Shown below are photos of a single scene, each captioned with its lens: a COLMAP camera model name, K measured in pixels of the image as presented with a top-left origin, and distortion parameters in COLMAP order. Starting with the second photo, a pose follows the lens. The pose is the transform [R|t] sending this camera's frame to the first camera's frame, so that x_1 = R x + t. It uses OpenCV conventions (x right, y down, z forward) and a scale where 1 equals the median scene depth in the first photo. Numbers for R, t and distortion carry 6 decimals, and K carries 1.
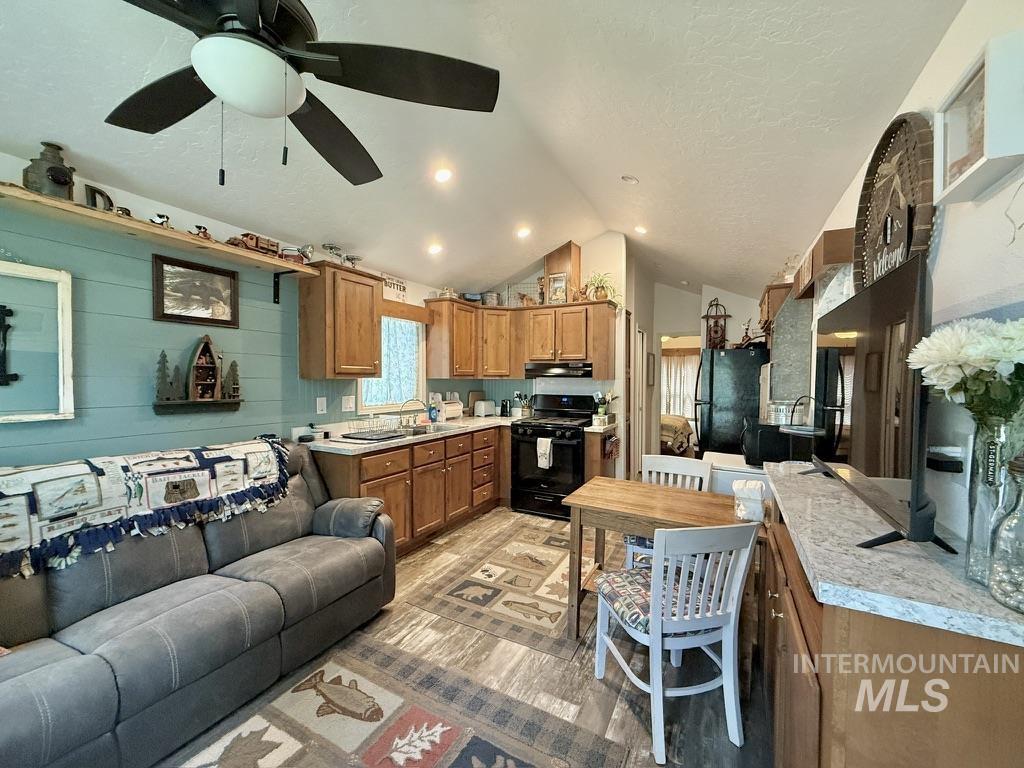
lens RADIAL K [[408.3, 0, 508.6], [0, 408.3, 384.6], [0, 0, 1]] dist [0.000615, 0.000150]
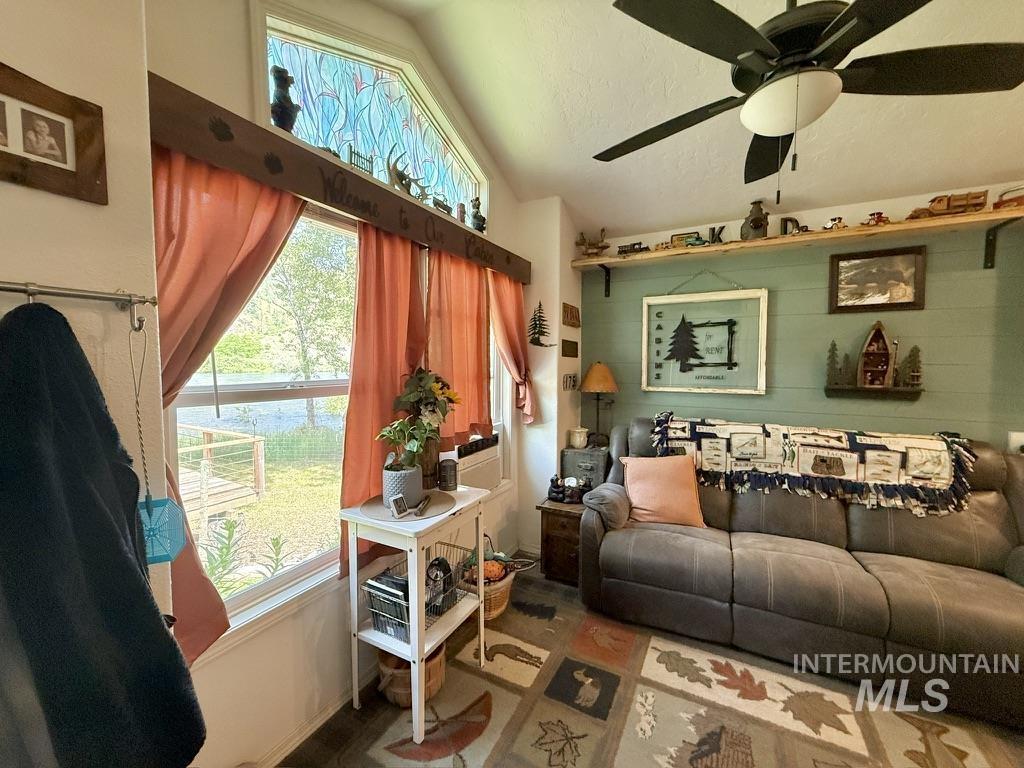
lens RADIAL K [[408.3, 0, 510.1], [0, 408.3, 384.1], [0, 0, 1]] dist [0.000615, 0.000150]
pose [[0.004624, 0.044447, -0.999001, 0.206537], [-0.014535, 0.998909, 0.044375, -0.000051], [0.999884, 0.014315, 0.005265, 0.083629]]
